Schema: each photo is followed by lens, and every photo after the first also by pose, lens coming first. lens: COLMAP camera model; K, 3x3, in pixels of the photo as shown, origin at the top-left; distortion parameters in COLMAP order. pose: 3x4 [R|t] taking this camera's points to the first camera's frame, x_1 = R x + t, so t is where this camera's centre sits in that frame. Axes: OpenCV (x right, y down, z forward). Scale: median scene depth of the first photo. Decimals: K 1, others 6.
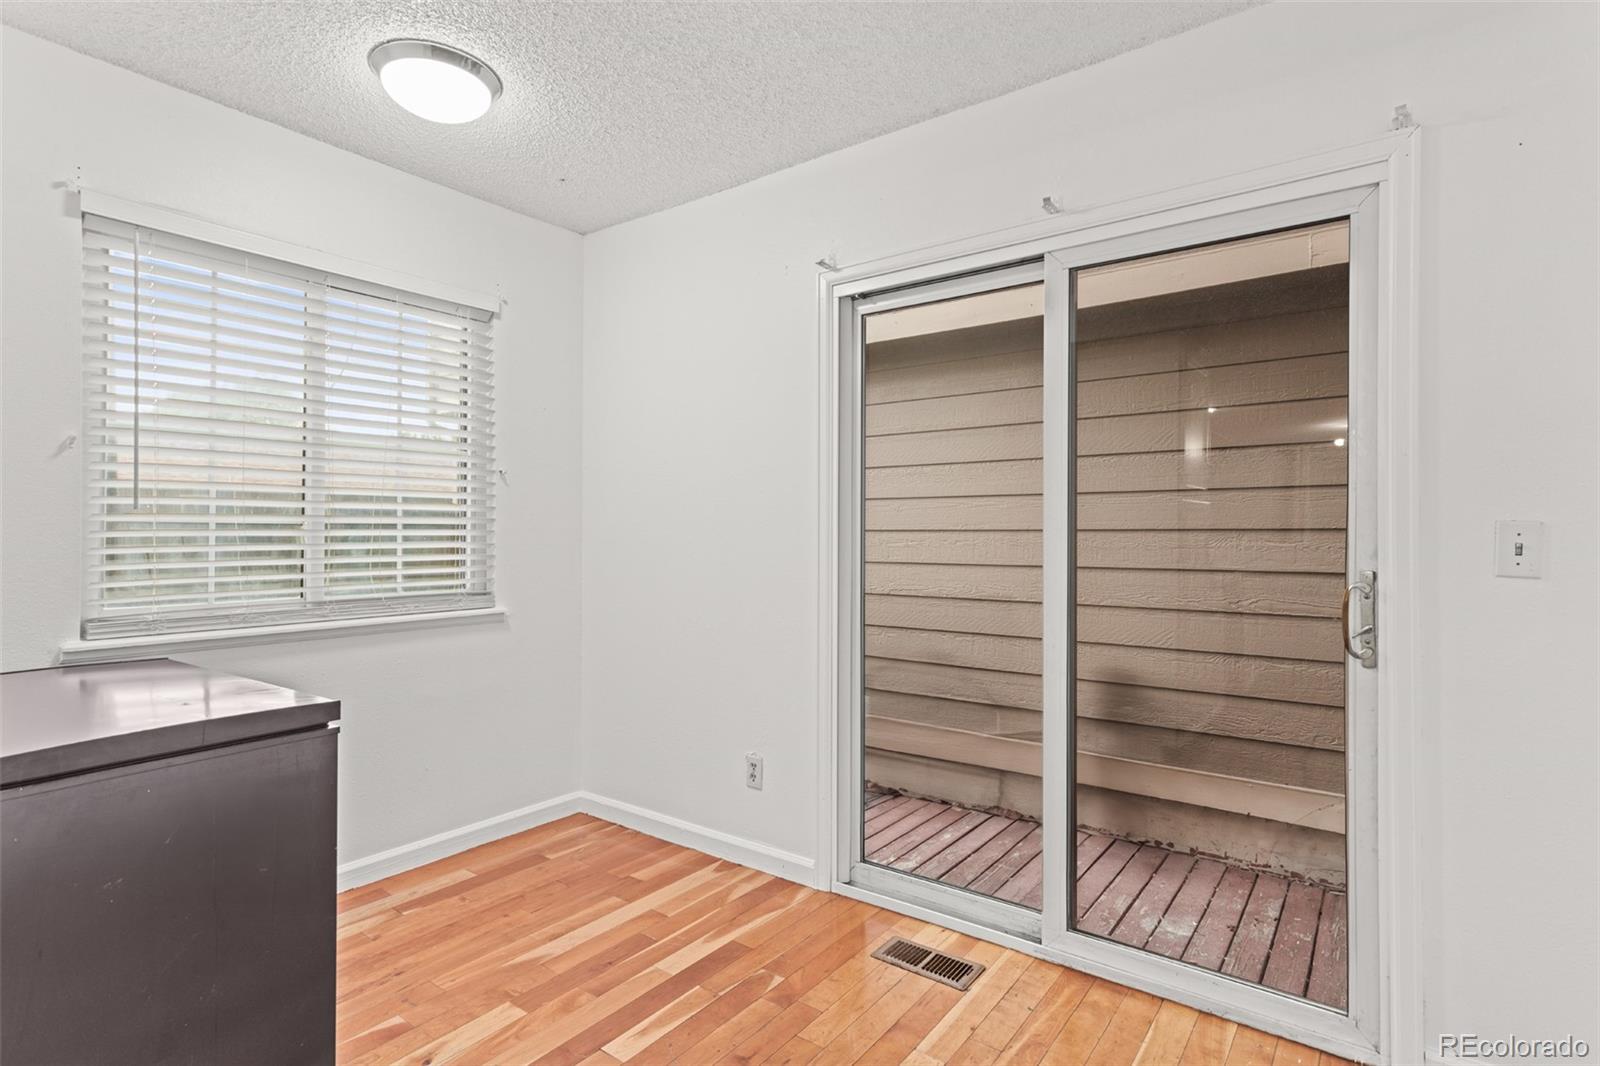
lens RADIAL K [[782.3, 0, 800.9], [0, 782.3, 529.4], [0, 0, 1]] dist [0.006571, -0.000492]
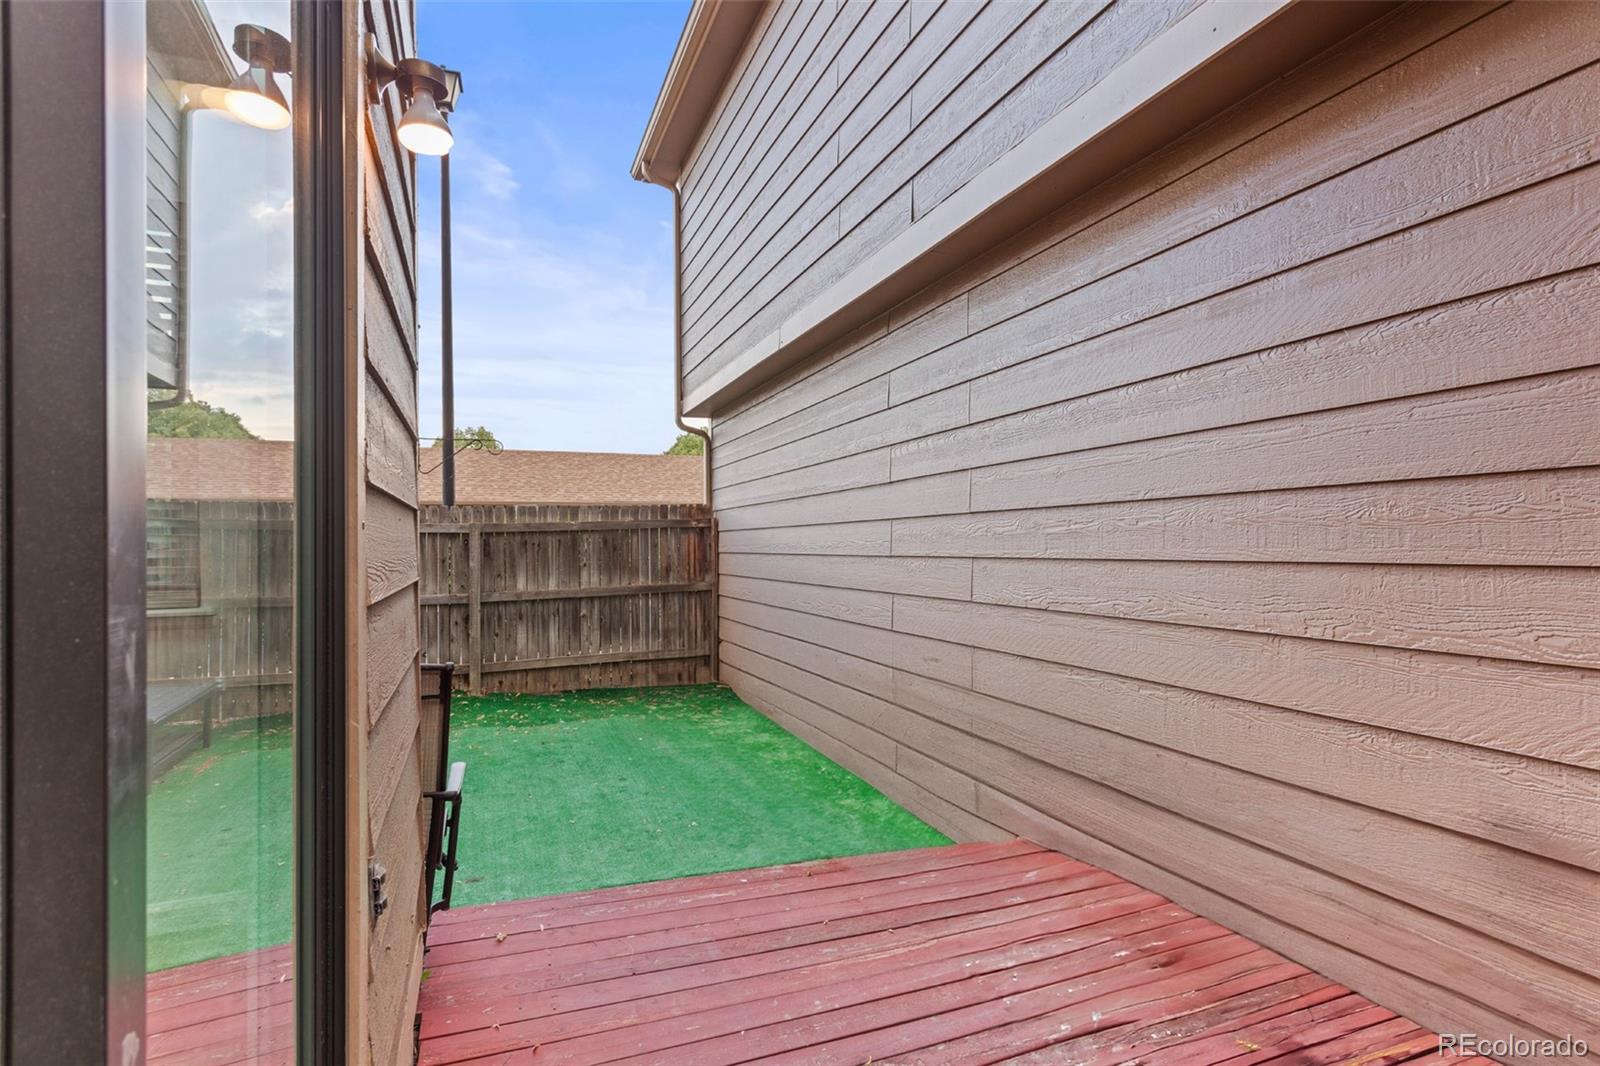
lens RADIAL K [[782.3, 0, 793.7], [0, 782.3, 536.1], [0, 0, 1]] dist [0.006571, -0.000492]
pose [[0.853565, -0.016391, -0.520729, 0.317307], [0.014790, 0.999864, -0.007230, 0.030584], [0.520777, -0.001530, 0.853692, 0.435597]]
